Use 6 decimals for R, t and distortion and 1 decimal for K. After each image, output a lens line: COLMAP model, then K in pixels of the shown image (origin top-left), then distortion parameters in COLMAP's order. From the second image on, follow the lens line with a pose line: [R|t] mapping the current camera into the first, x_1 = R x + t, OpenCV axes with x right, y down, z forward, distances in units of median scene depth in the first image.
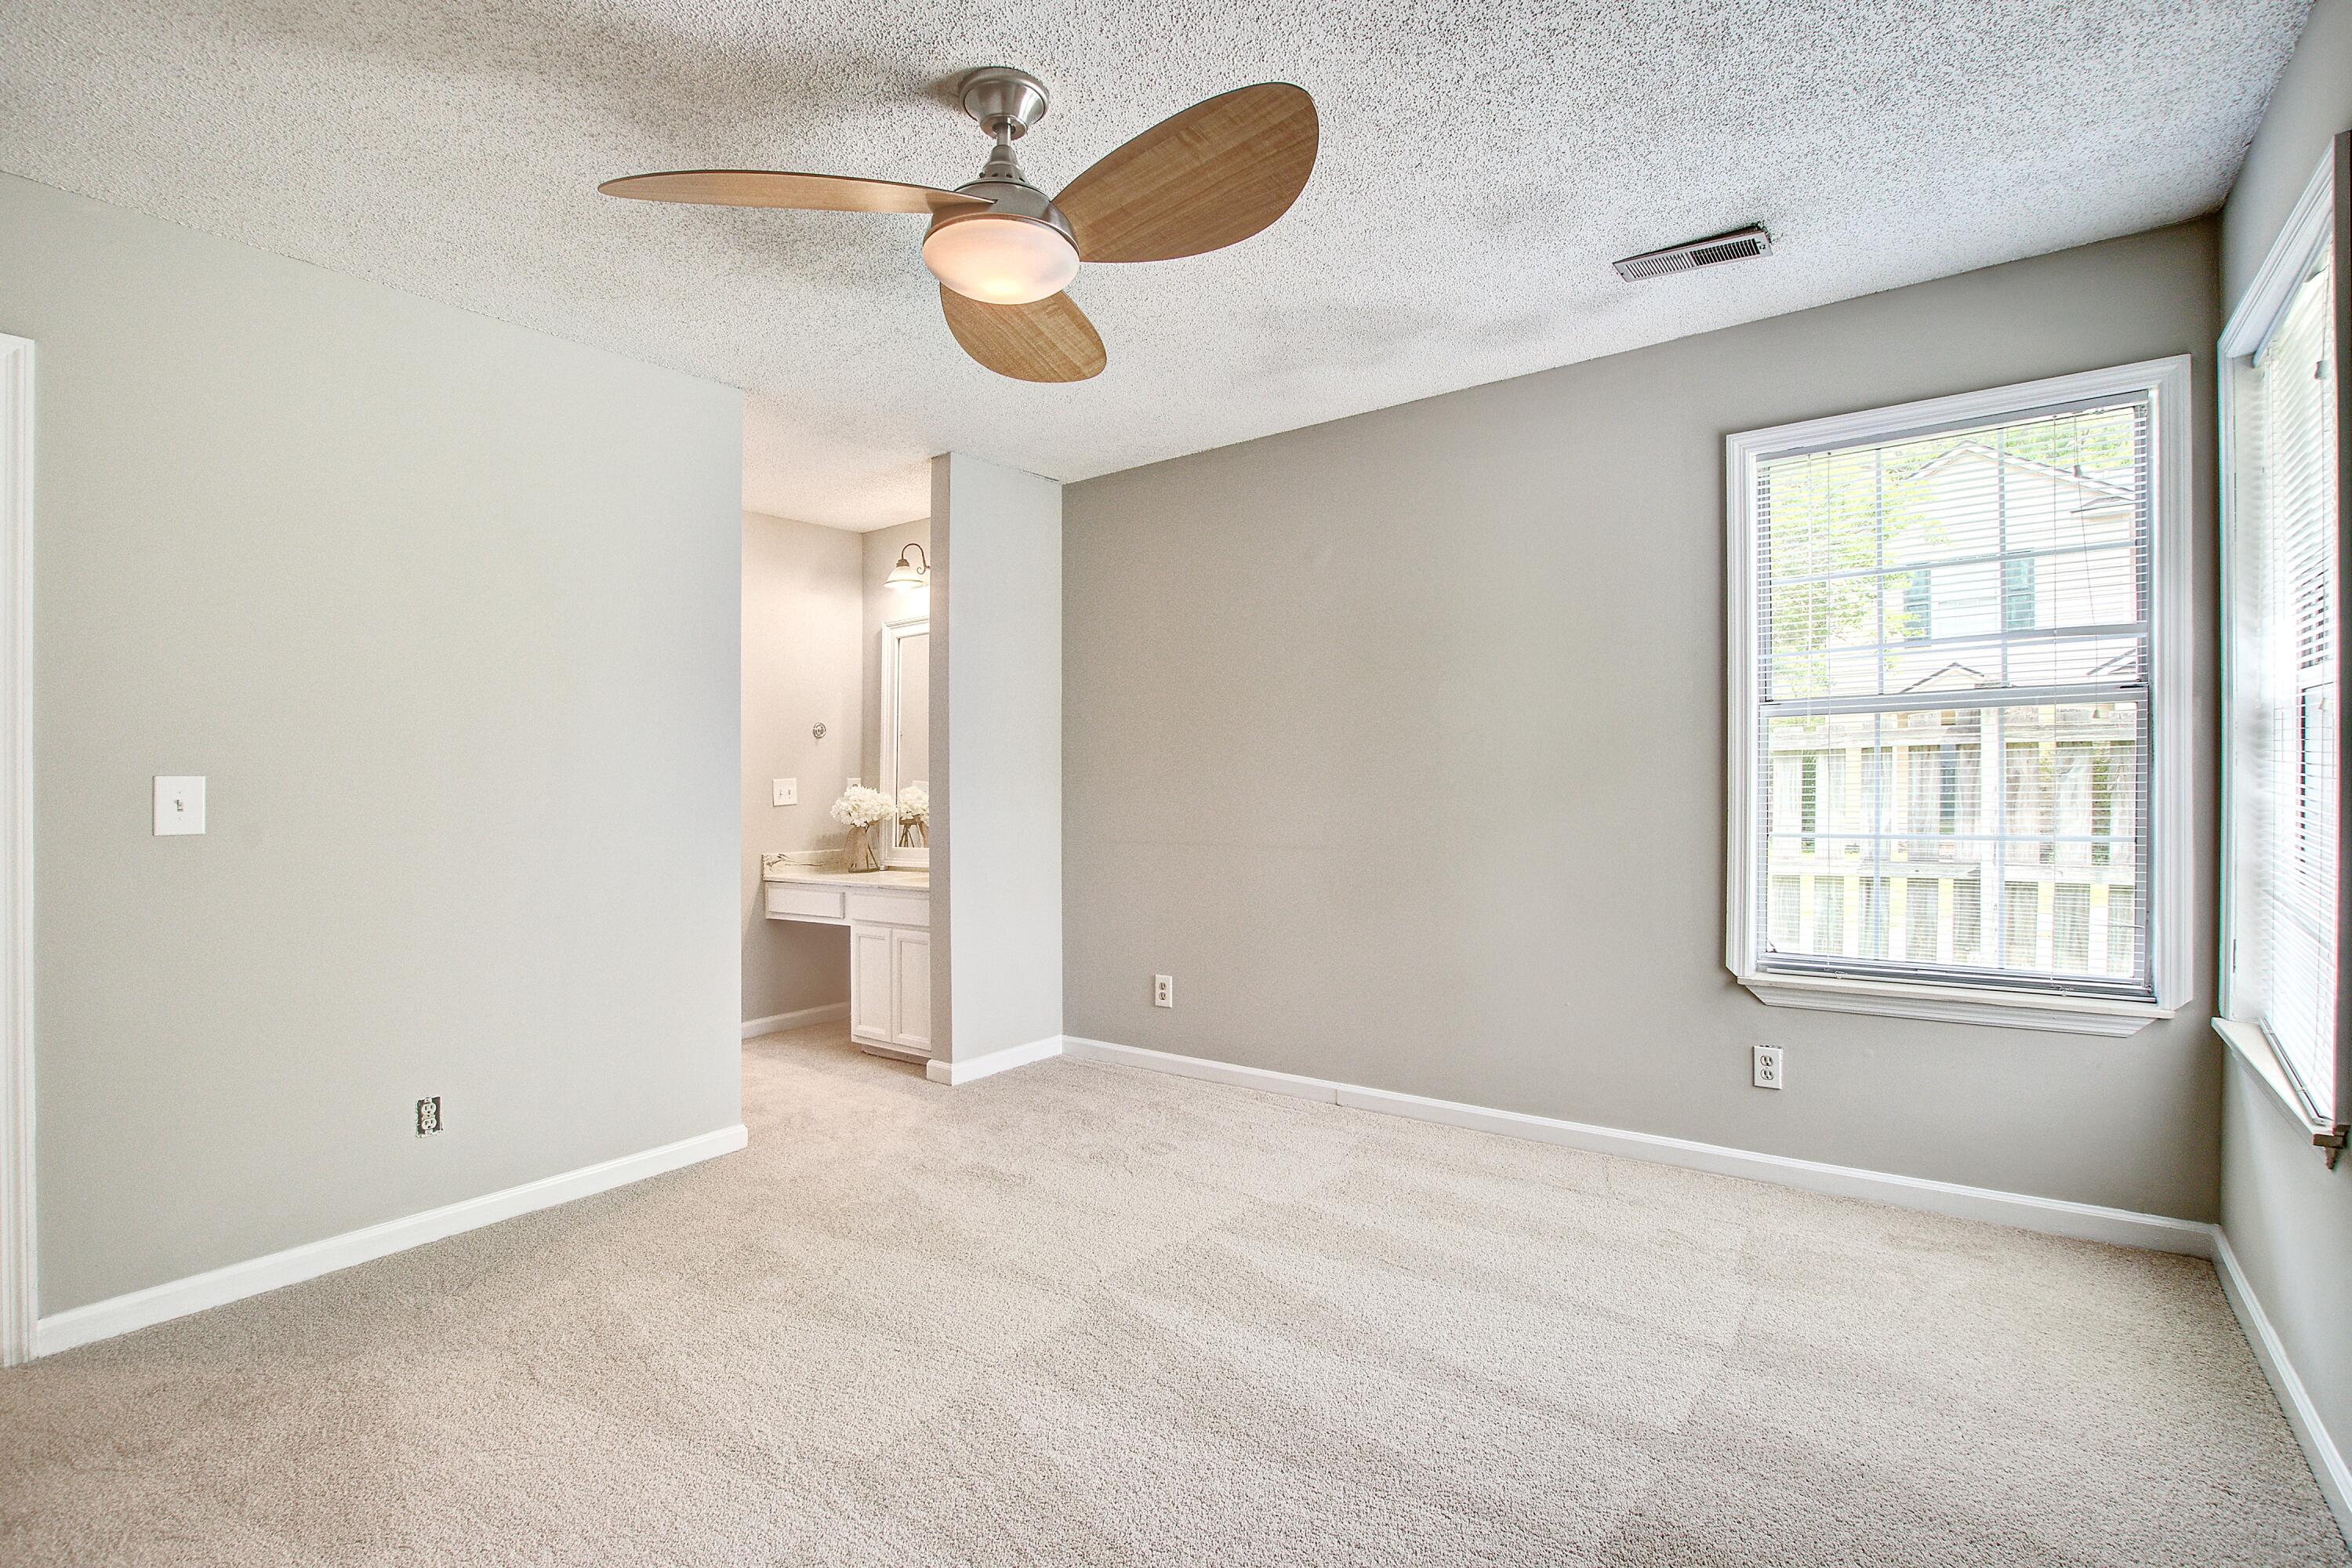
lens RADIAL K [[1030.8, 0, 1176.0], [0, 1030.8, 784.0], [0, 0, 1]] dist [-0.030710, 0.000030]
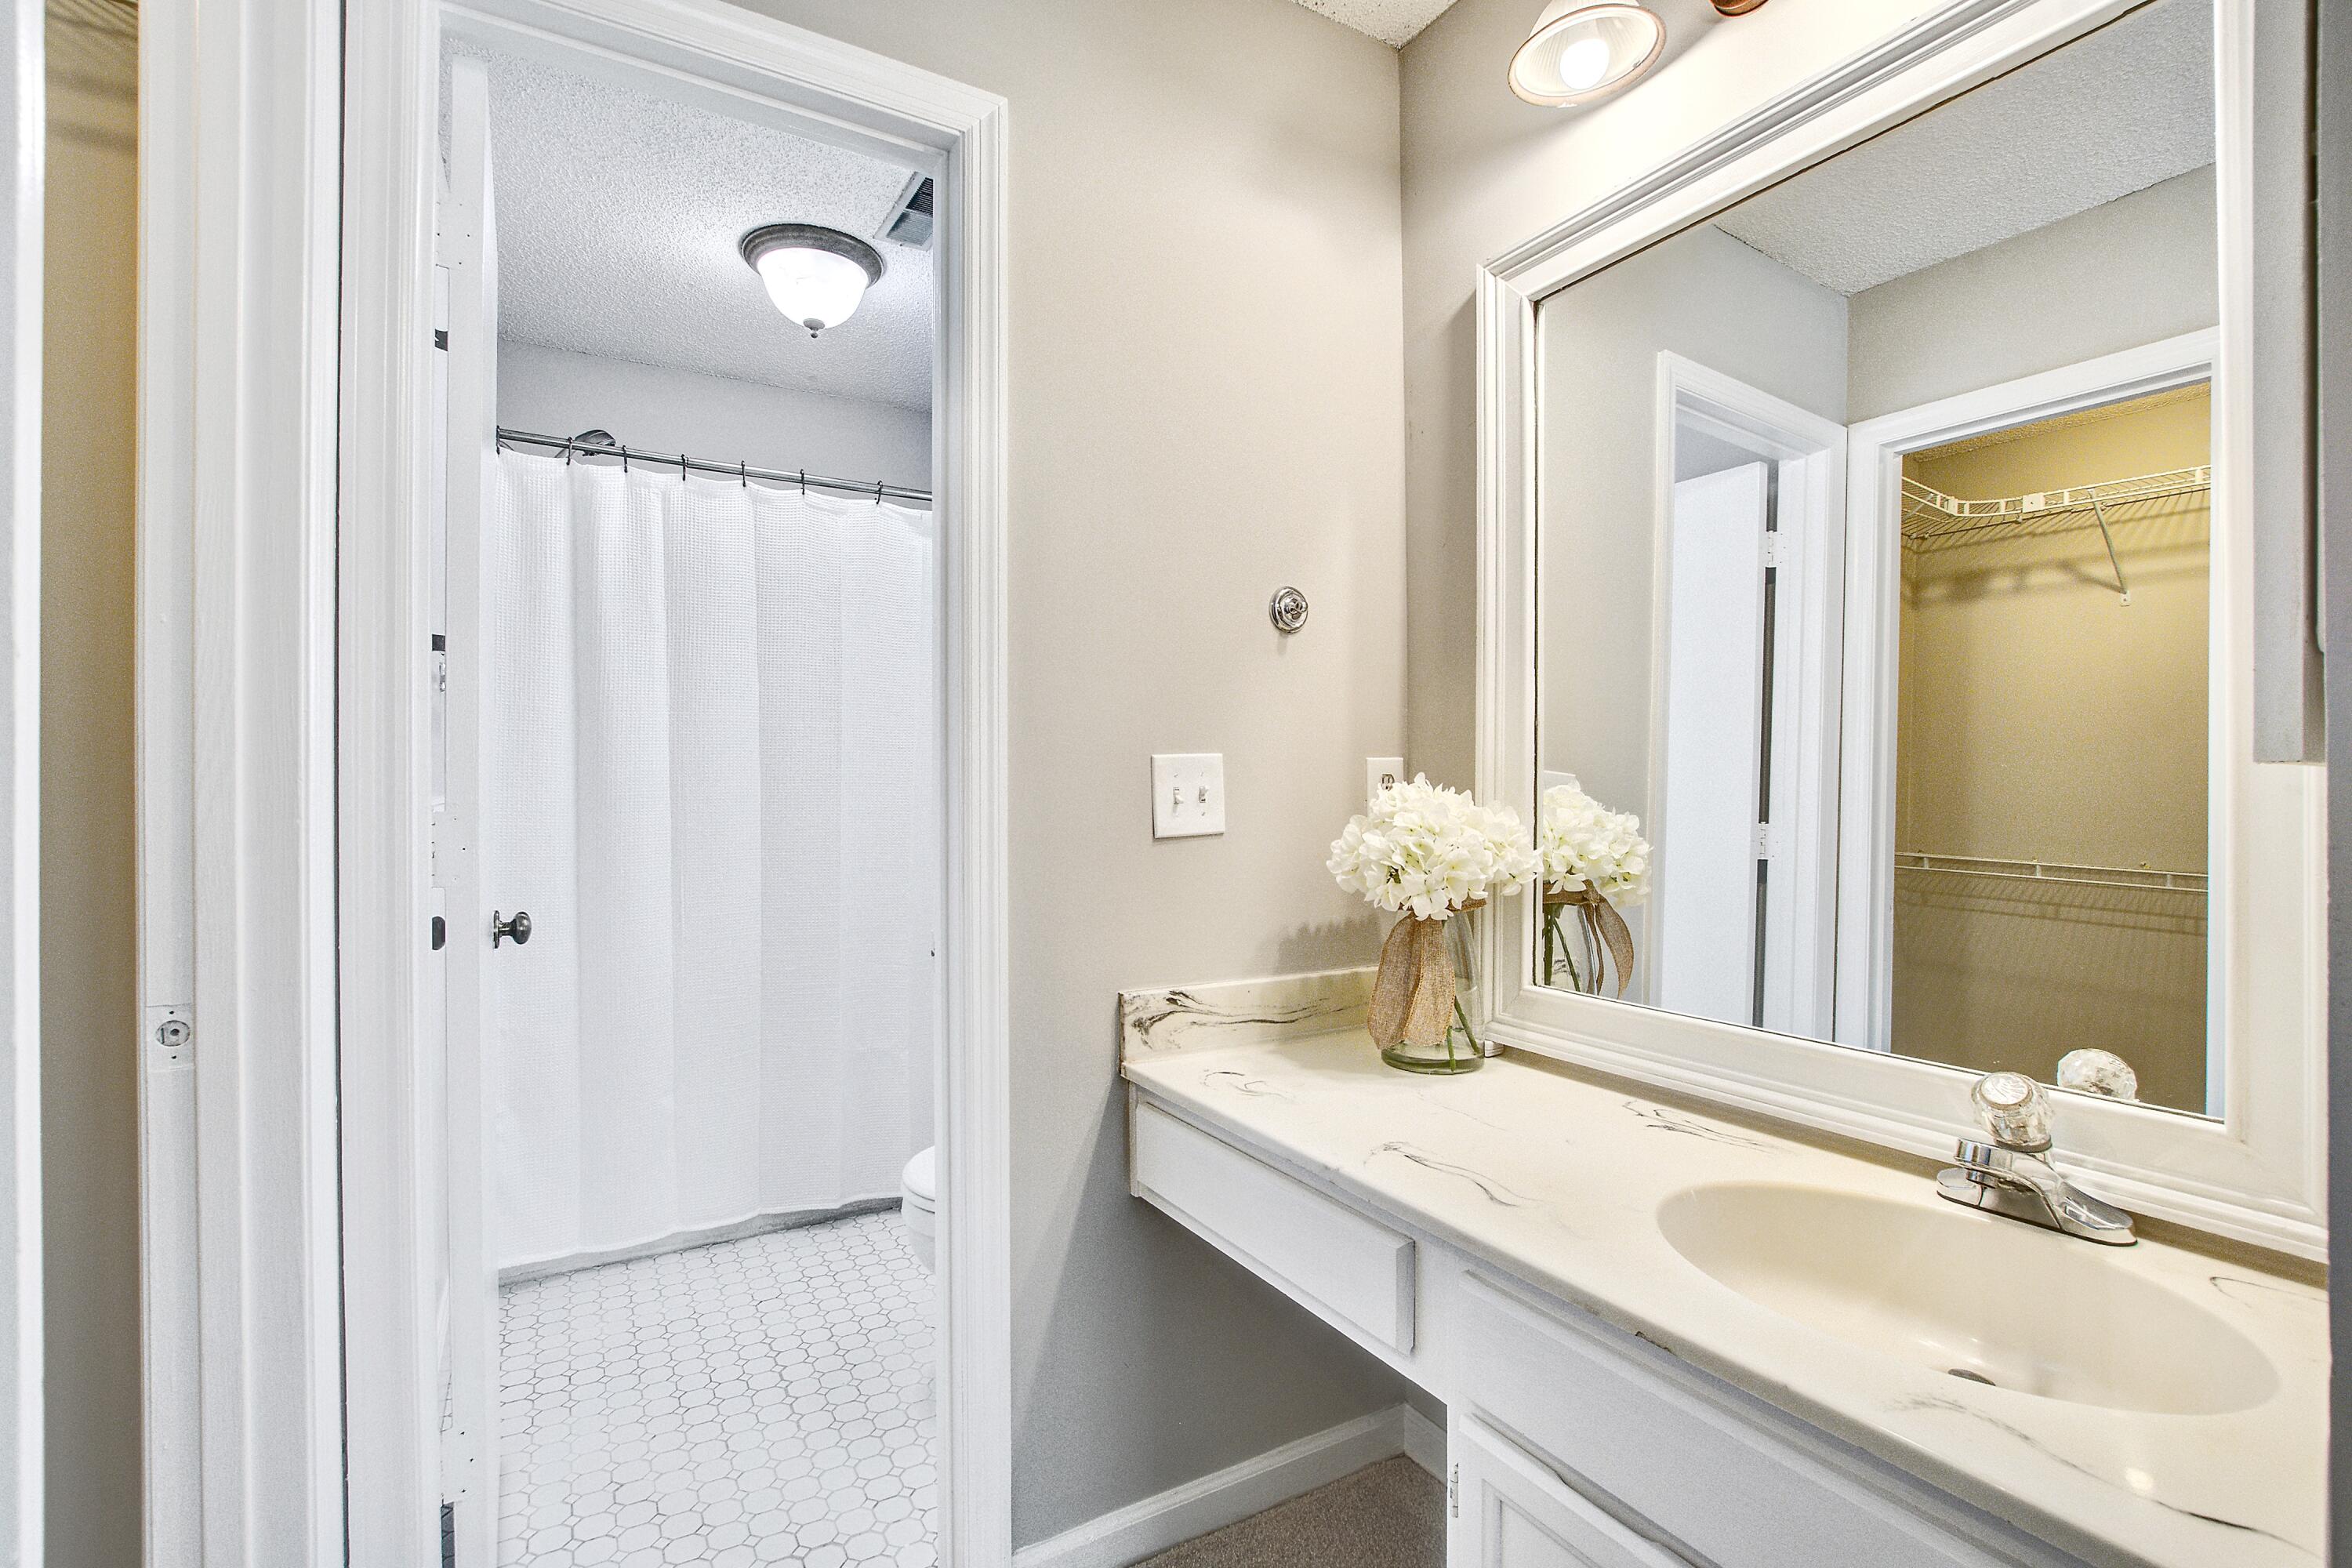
lens RADIAL K [[1026.3, 0, 1176.0], [0, 1026.3, 784.0], [0, 0, 1]] dist [-0.017816, -0.000043]
pose [[0.923605, 0.009816, -0.383220, -0.255644], [-0.004885, 0.999892, 0.013838, -0.000924], [0.383314, -0.010909, 0.923553, 0.685433]]
